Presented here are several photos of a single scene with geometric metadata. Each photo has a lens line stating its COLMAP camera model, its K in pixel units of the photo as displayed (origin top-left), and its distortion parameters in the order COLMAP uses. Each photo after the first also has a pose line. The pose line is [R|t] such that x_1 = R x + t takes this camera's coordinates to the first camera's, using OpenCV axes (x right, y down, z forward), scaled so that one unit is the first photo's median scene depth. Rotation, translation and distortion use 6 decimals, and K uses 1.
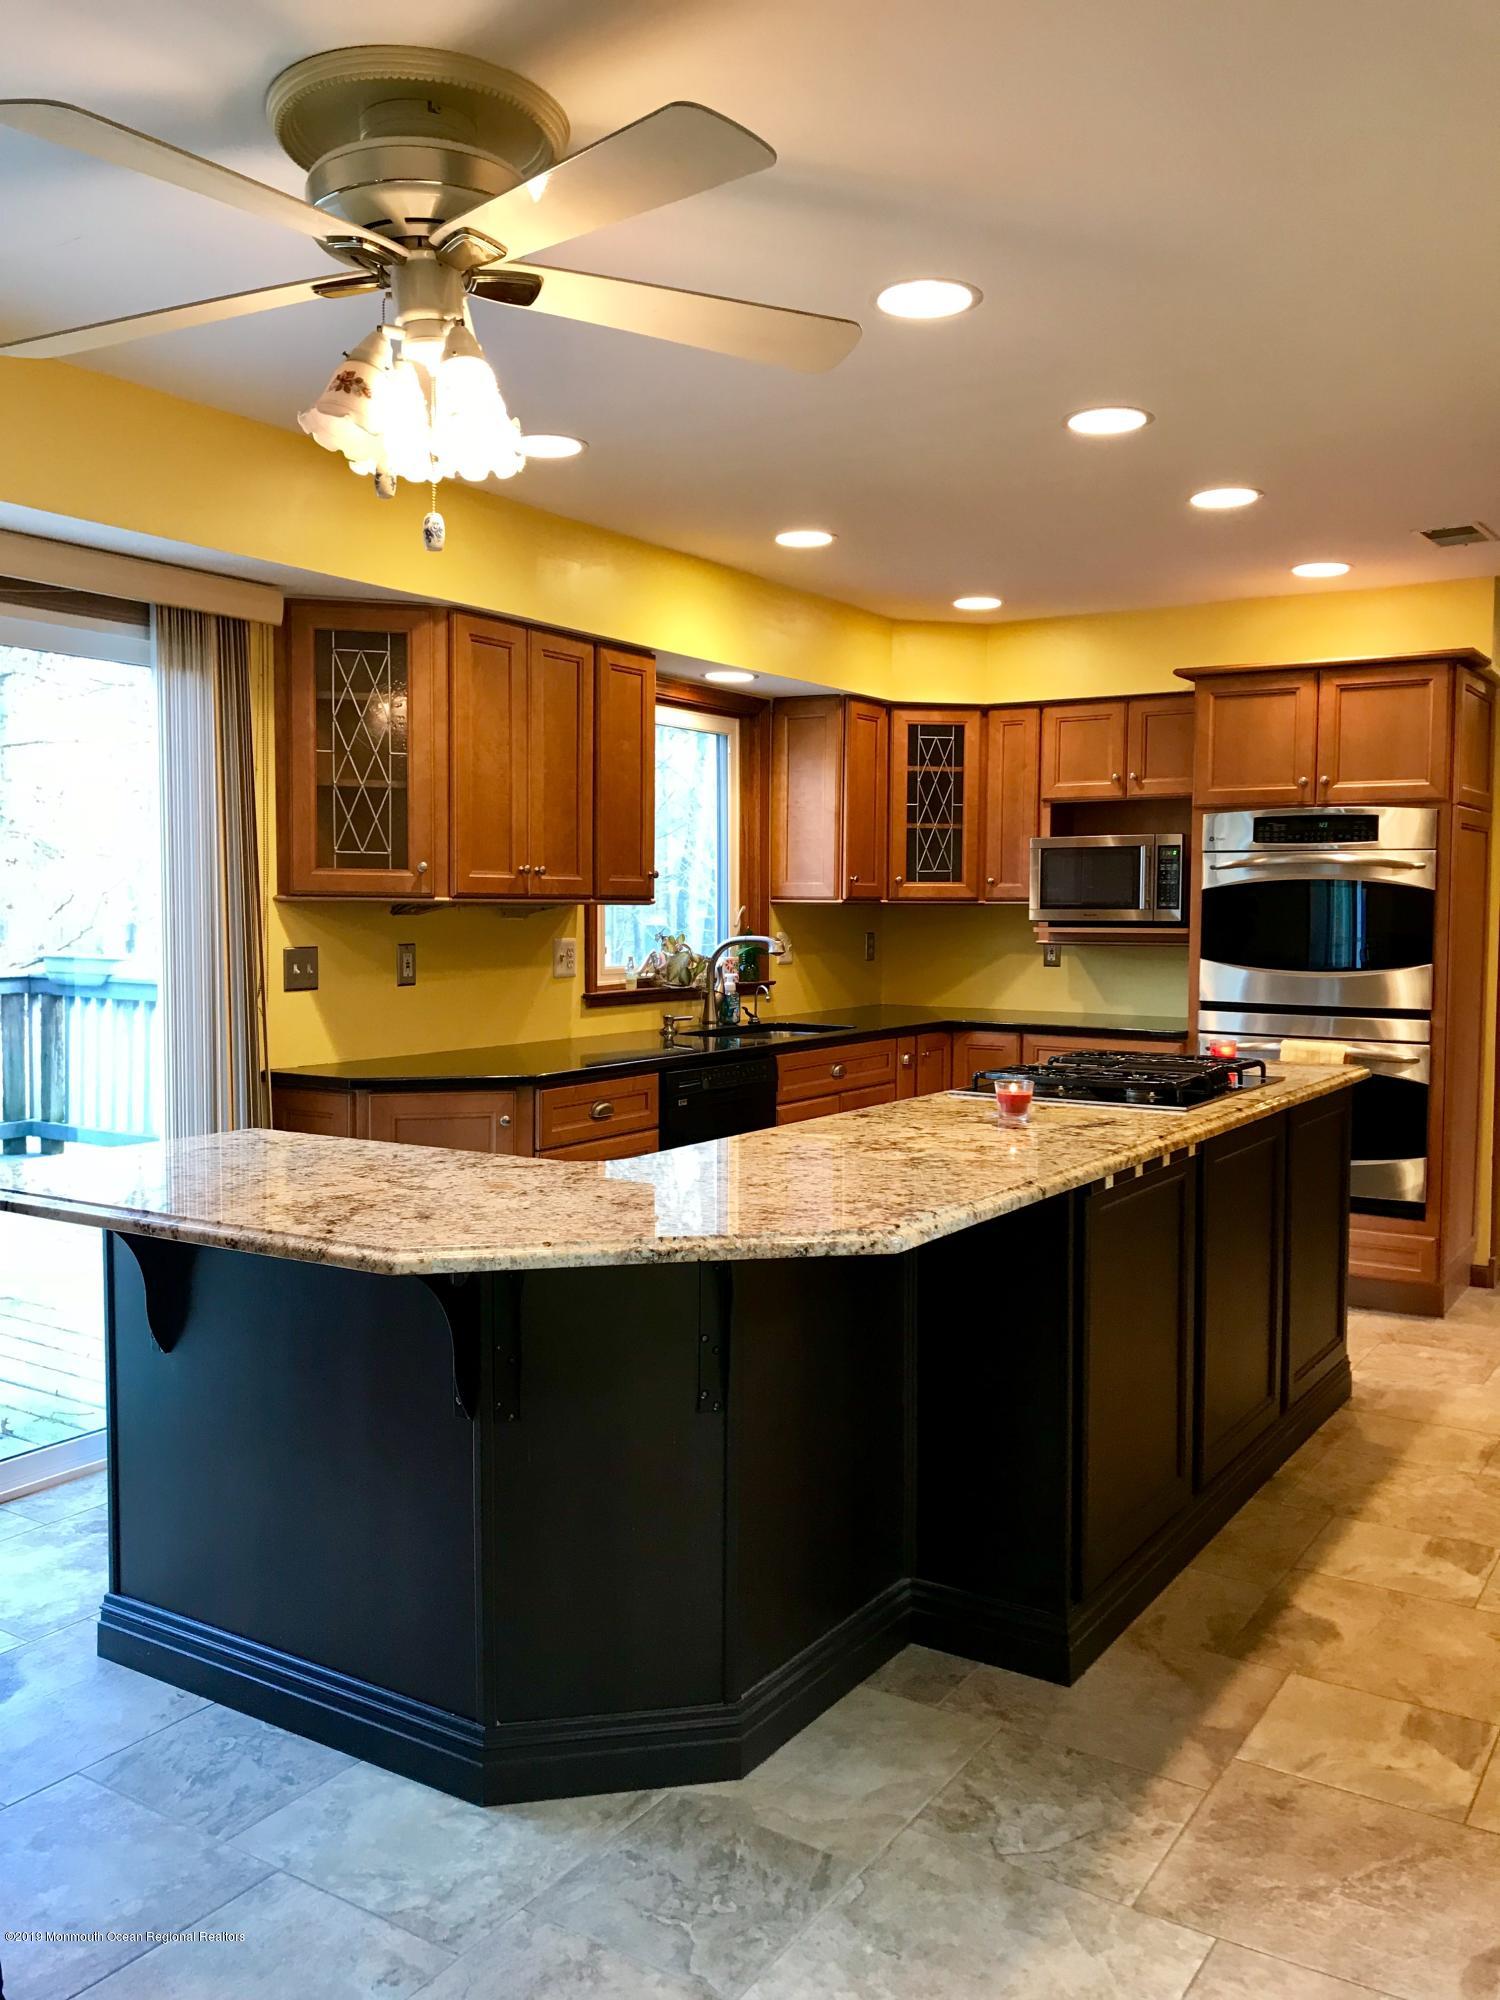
lens RADIAL K [[1627.2, 0, 751.5], [0, 1627.2, 1008.6], [0, 0, 1]] dist [0.047505, -0.077804]
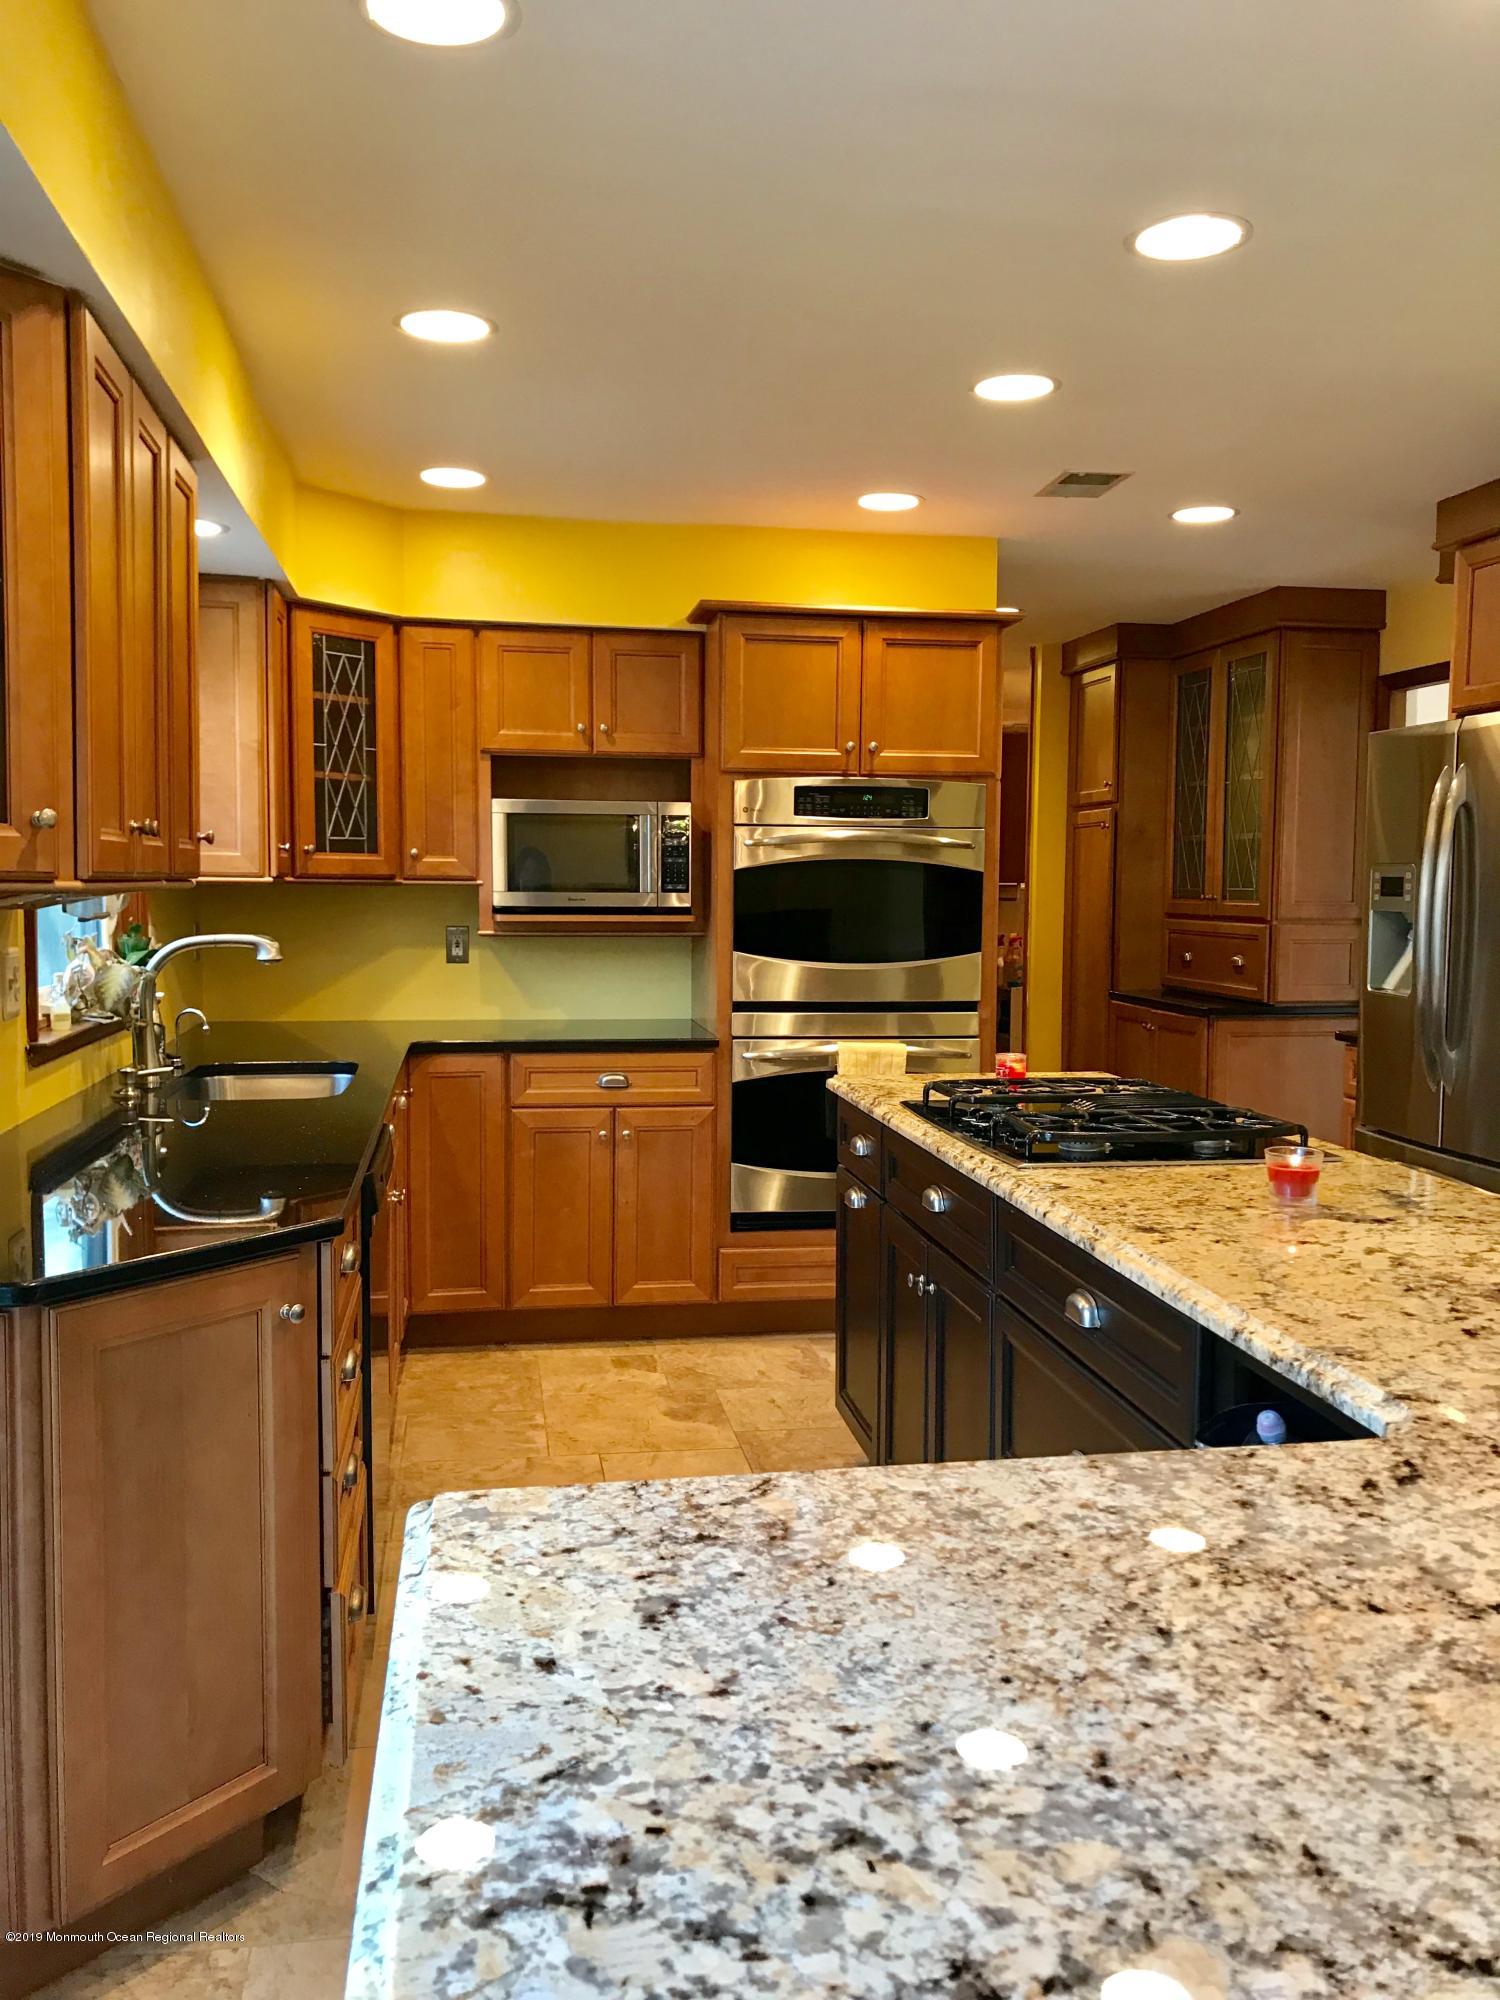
lens RADIAL K [[1627.2, 0, 755.2], [0, 1627.2, 1018.4], [0, 0, 1]] dist [0.047505, -0.077804]
pose [[0.732729, -0.055571, 0.678248, -0.351302], [0.038491, 0.998449, 0.040222, -0.036096], [-0.679431, -0.003365, 0.733732, 0.462358]]
